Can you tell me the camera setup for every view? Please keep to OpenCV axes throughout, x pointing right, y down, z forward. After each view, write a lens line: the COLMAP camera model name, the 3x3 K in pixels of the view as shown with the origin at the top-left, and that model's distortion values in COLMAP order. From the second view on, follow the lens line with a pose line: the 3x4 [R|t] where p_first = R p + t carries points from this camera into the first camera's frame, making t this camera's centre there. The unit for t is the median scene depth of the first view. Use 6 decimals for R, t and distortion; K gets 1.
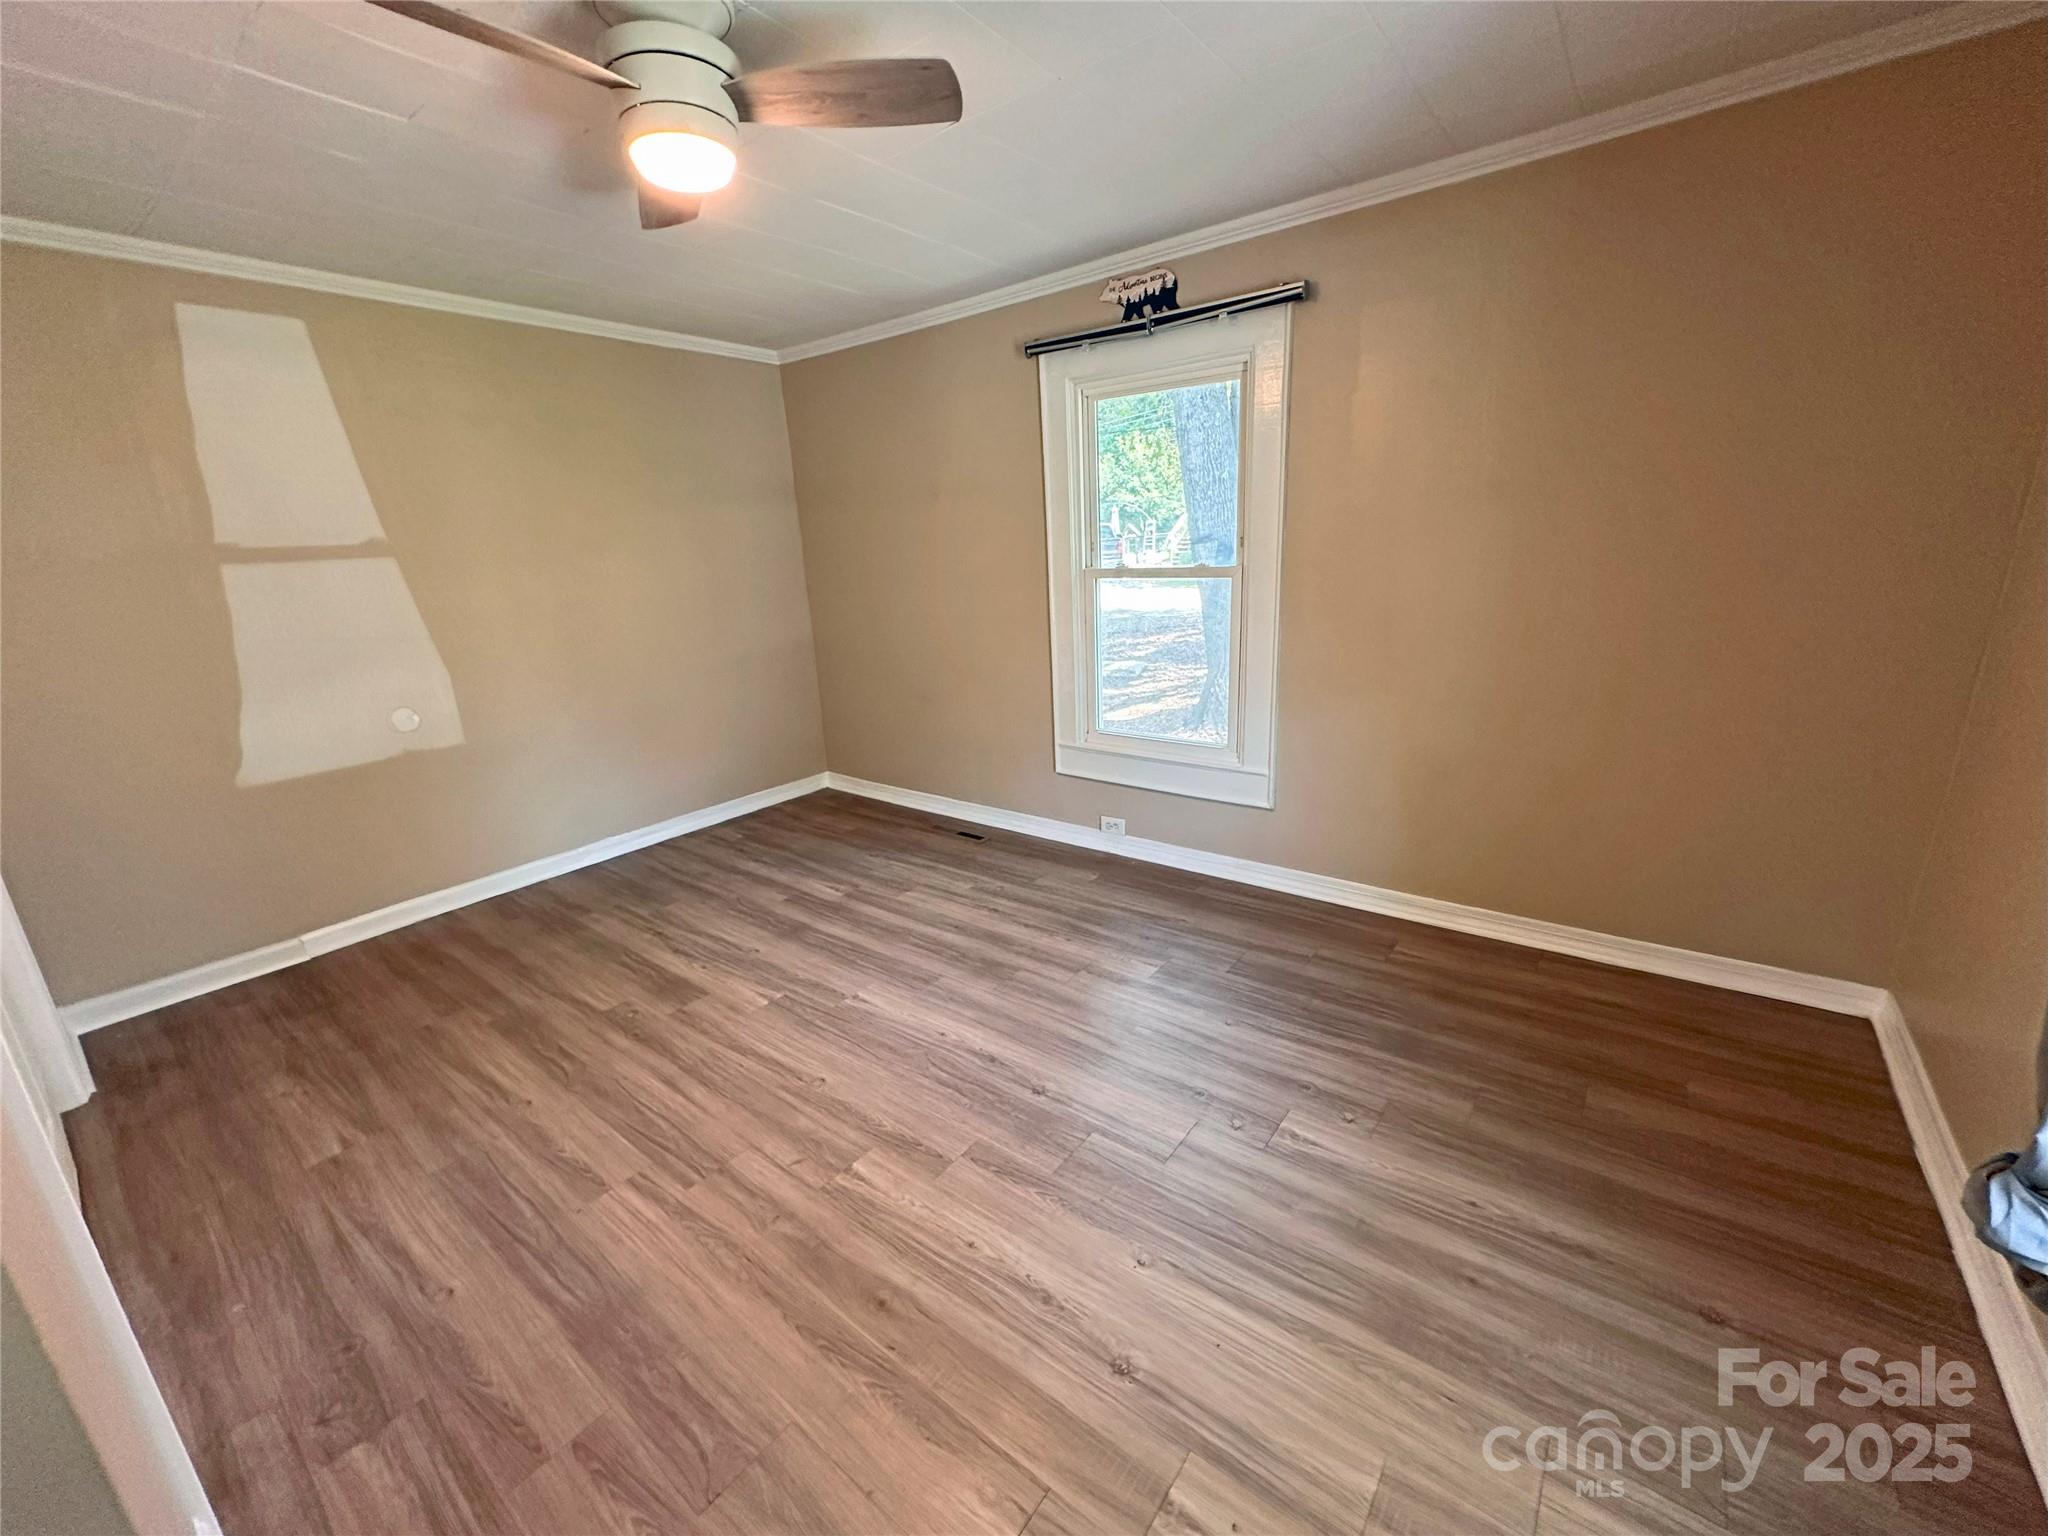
lens RADIAL K [[813.6, 0, 1024.0], [0, 813.6, 769.8], [0, 0, 1]] dist [-0.002291, 0.000296]
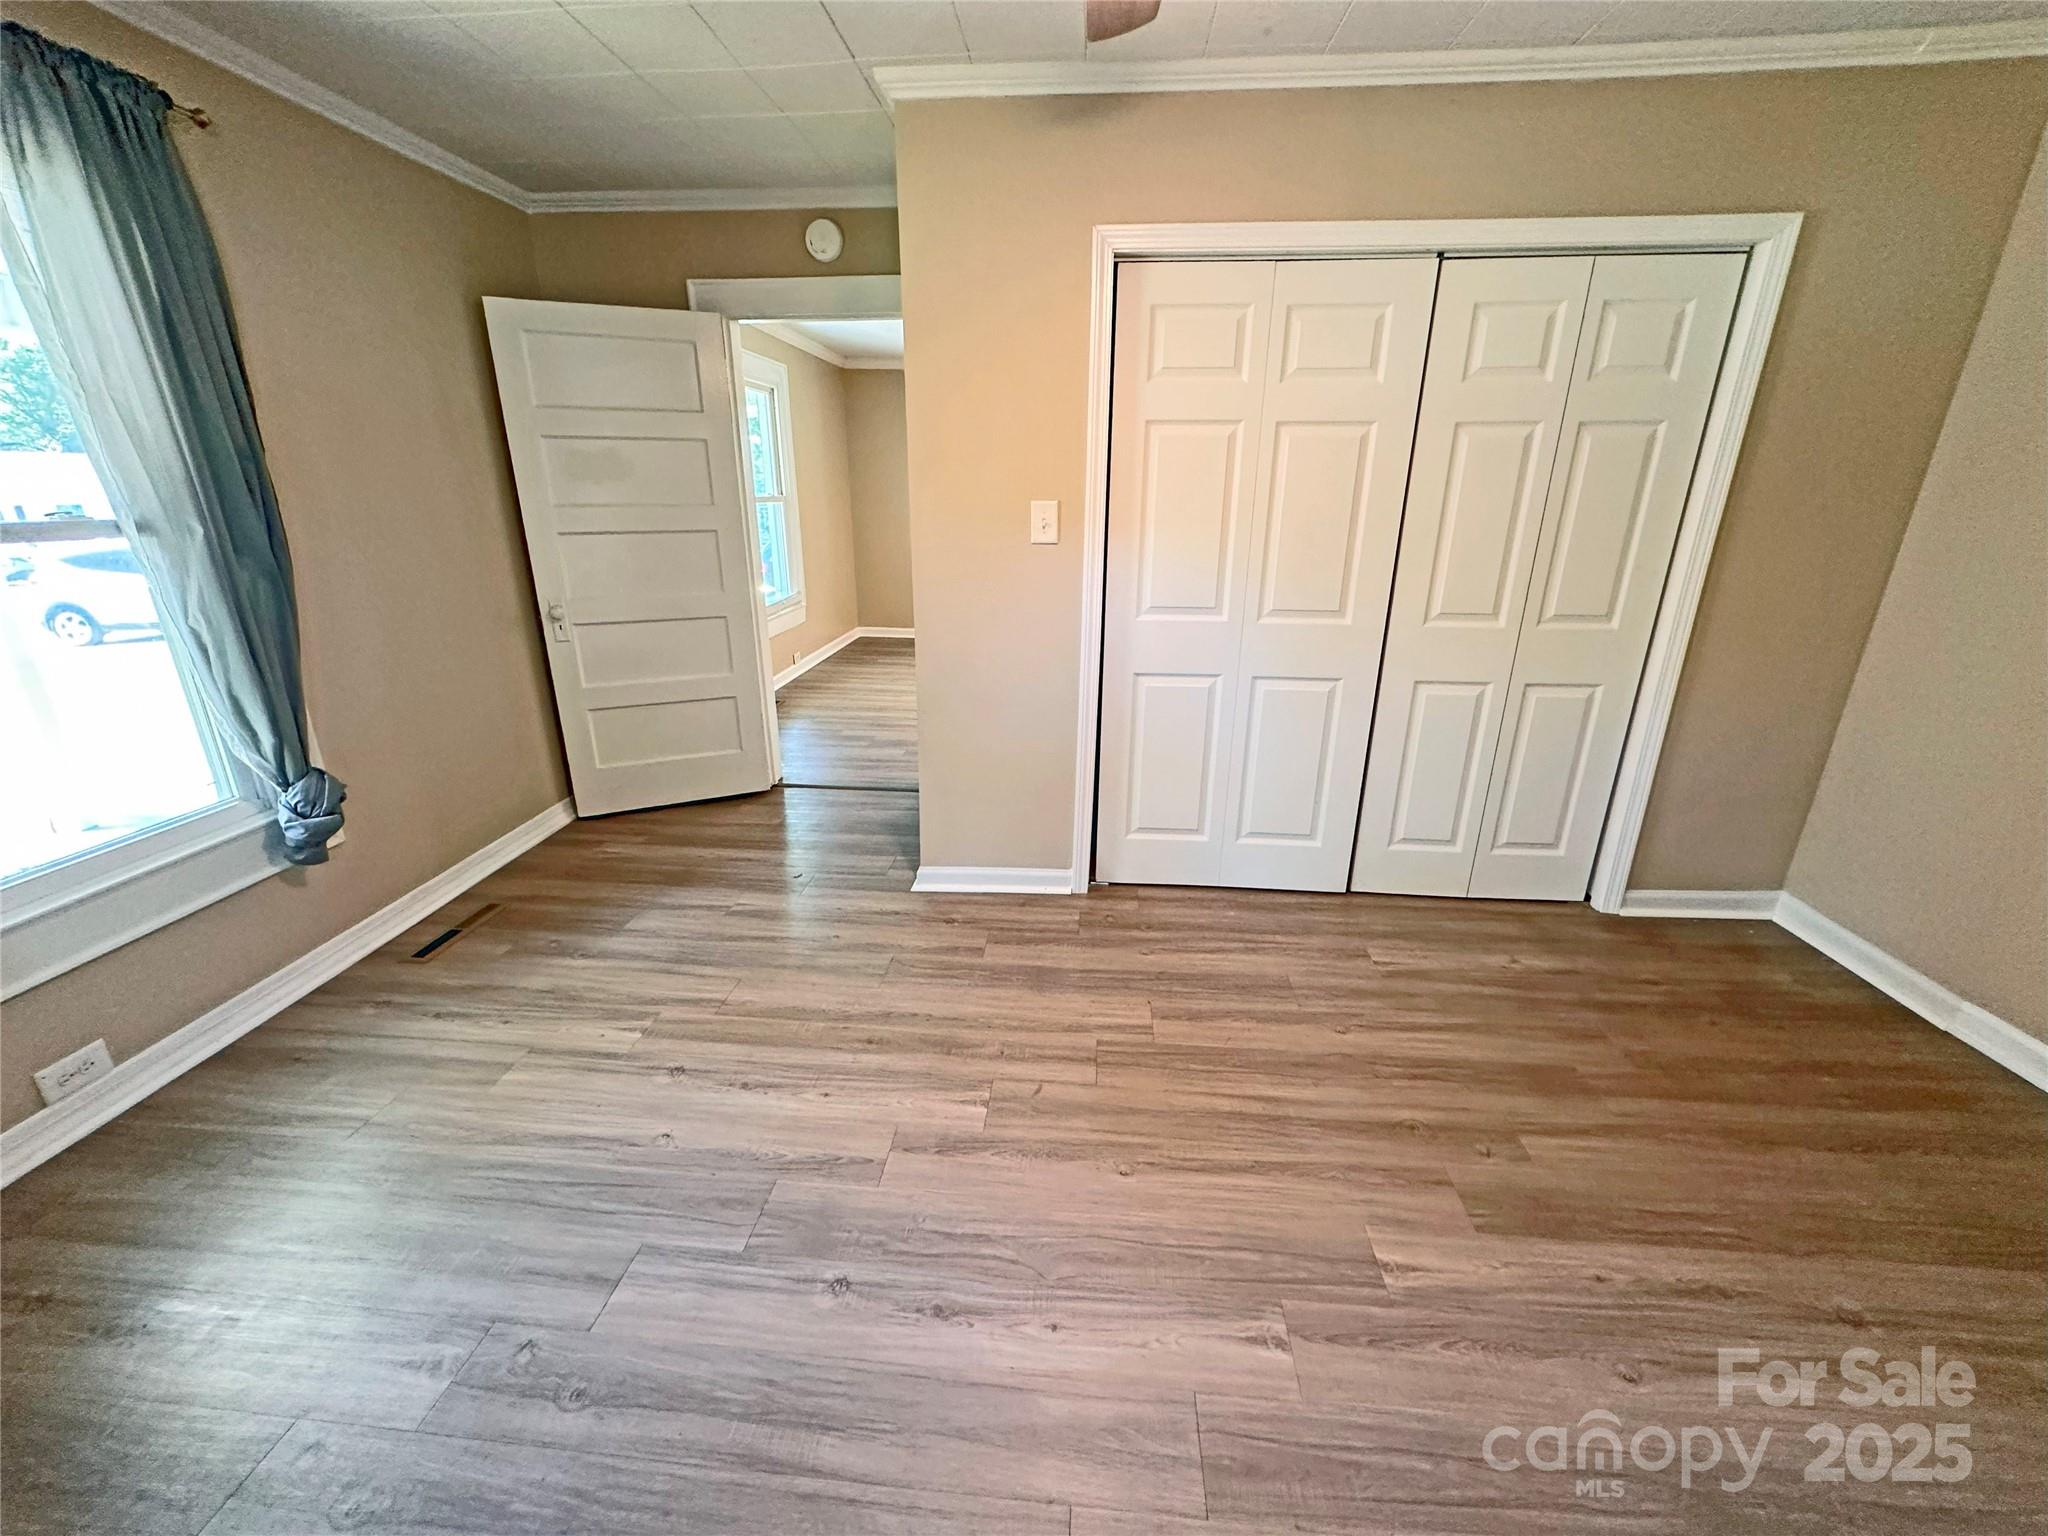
lens RADIAL K [[813.6, 0, 1028.3], [0, 813.6, 771.3], [0, 0, 1]] dist [-0.002291, 0.000296]
pose [[-0.839483, 0.218944, -0.497325, 0.142533], [-0.113750, 0.824148, 0.554834, -0.393859], [0.531347, 0.522344, -0.666953, 1.443423]]
